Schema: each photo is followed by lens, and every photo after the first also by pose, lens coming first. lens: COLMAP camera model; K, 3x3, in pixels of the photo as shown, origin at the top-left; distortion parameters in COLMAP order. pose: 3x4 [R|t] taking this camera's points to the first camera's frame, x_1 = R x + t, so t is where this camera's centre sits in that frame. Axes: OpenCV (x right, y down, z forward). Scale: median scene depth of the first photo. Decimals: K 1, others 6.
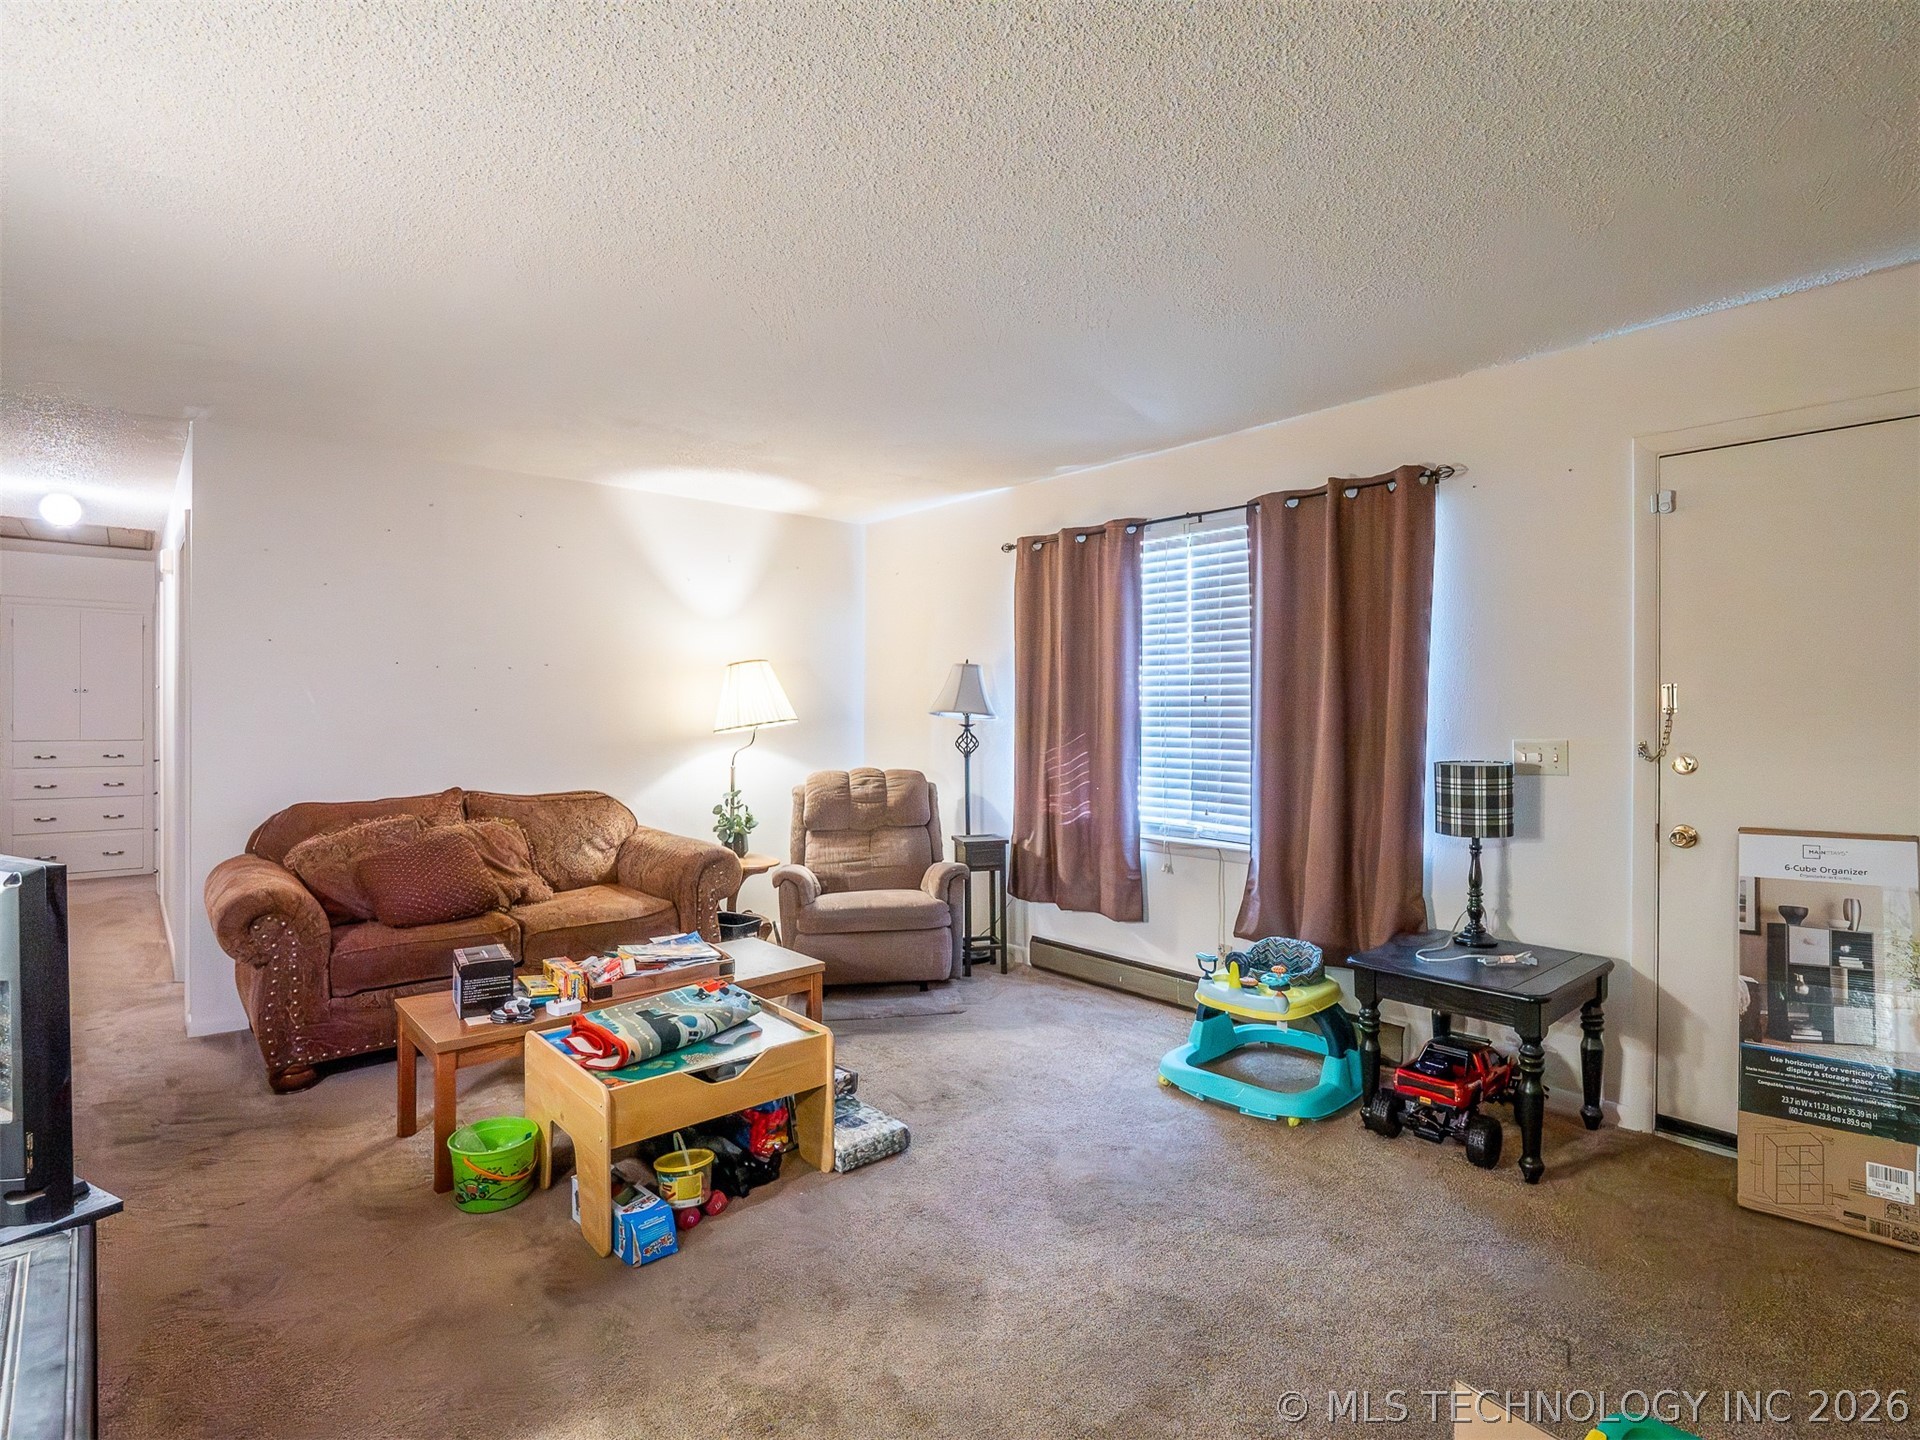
lens RADIAL K [[943.1, 0, 961.0], [0, 943.1, 716.4], [0, 0, 1]] dist [-0.002971, -0.008308]
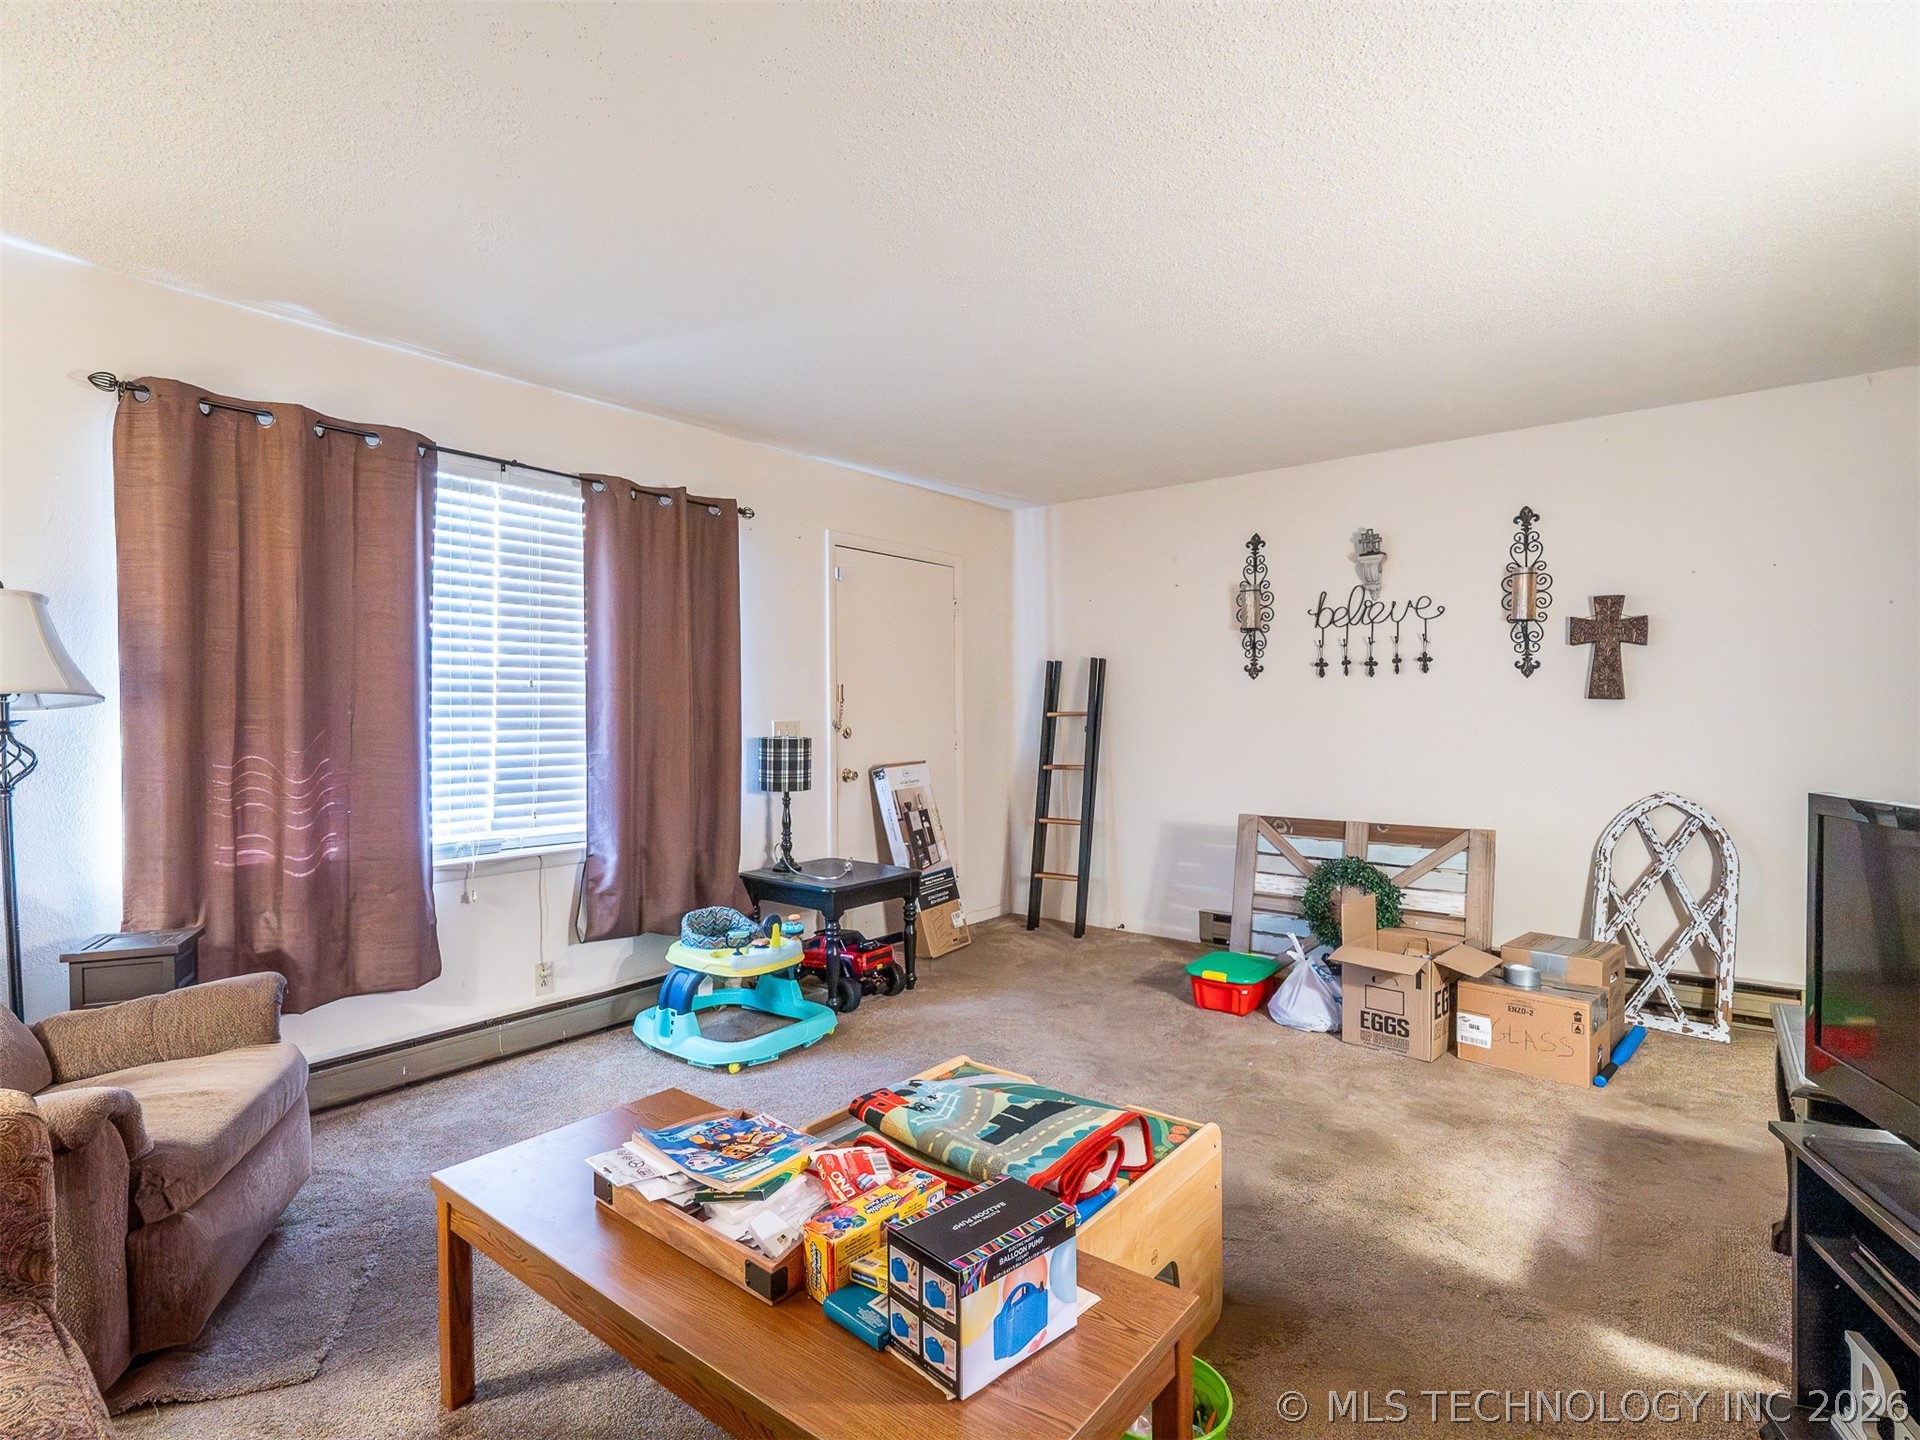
lens RADIAL K [[991.2, 0, 921.7], [0, 991.2, 725.5], [0, 0, 1]] dist [-0.001385, -0.000203]
pose [[-0.152426, -0.012247, 0.988239, -0.689029], [0.012042, 0.999826, 0.014247, 0.010686], [-0.988241, 0.014072, -0.152252, 0.785736]]
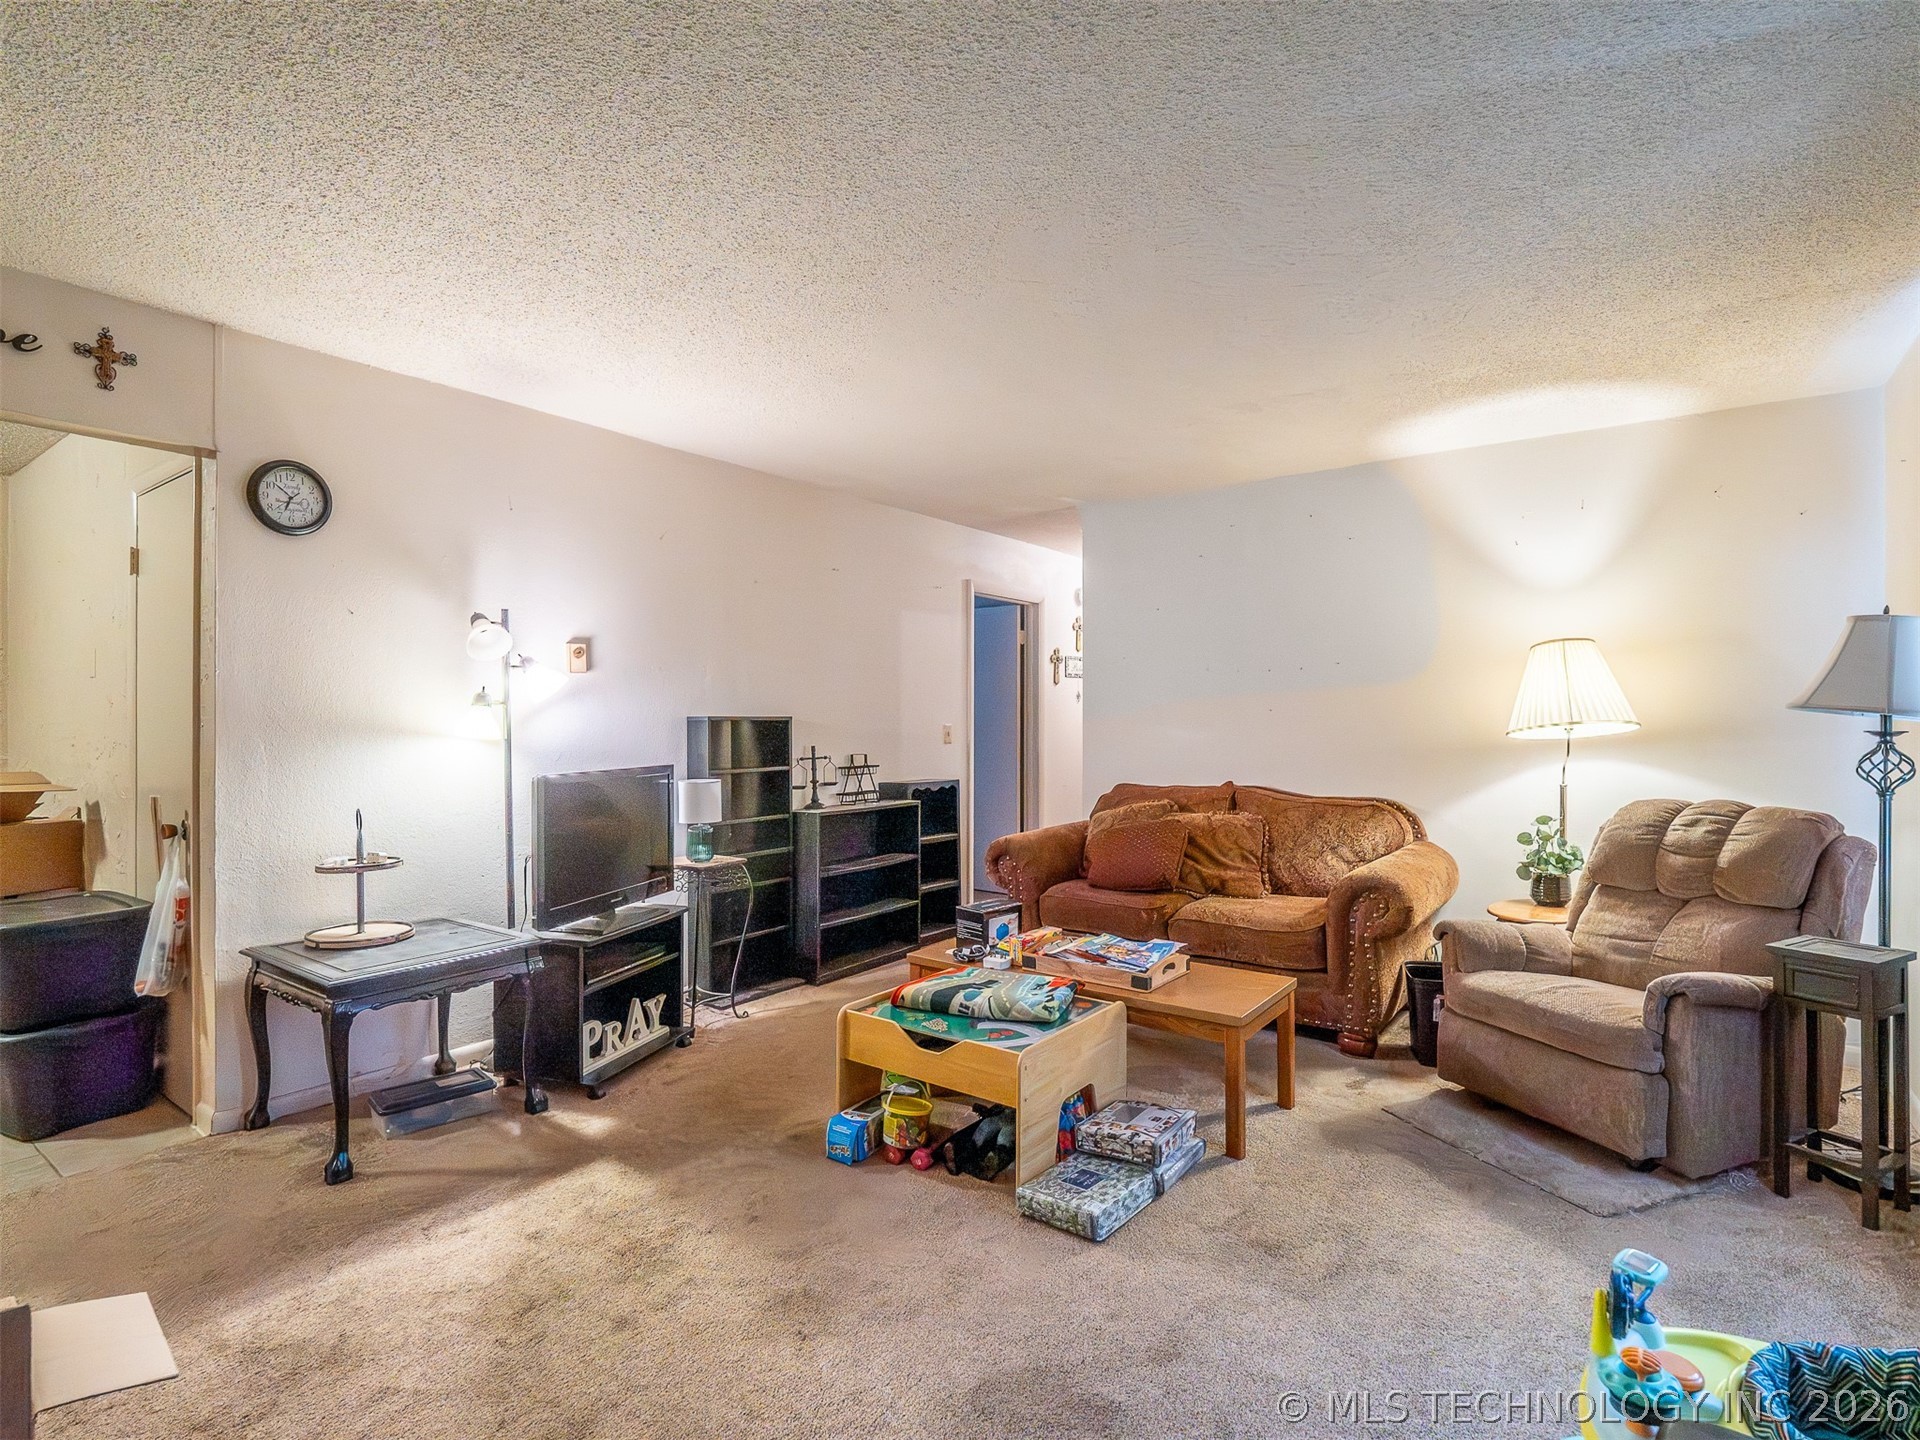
lens RADIAL K [[943.1, 0, 961.0], [0, 943.1, 716.4], [0, 0, 1]] dist [-0.002971, -0.008308]
pose [[0.228545, 0.001349, -0.973532, 0.491607], [-0.008527, 0.999963, -0.000616, 0.004827], [0.973496, 0.008442, 0.228548, 0.485760]]
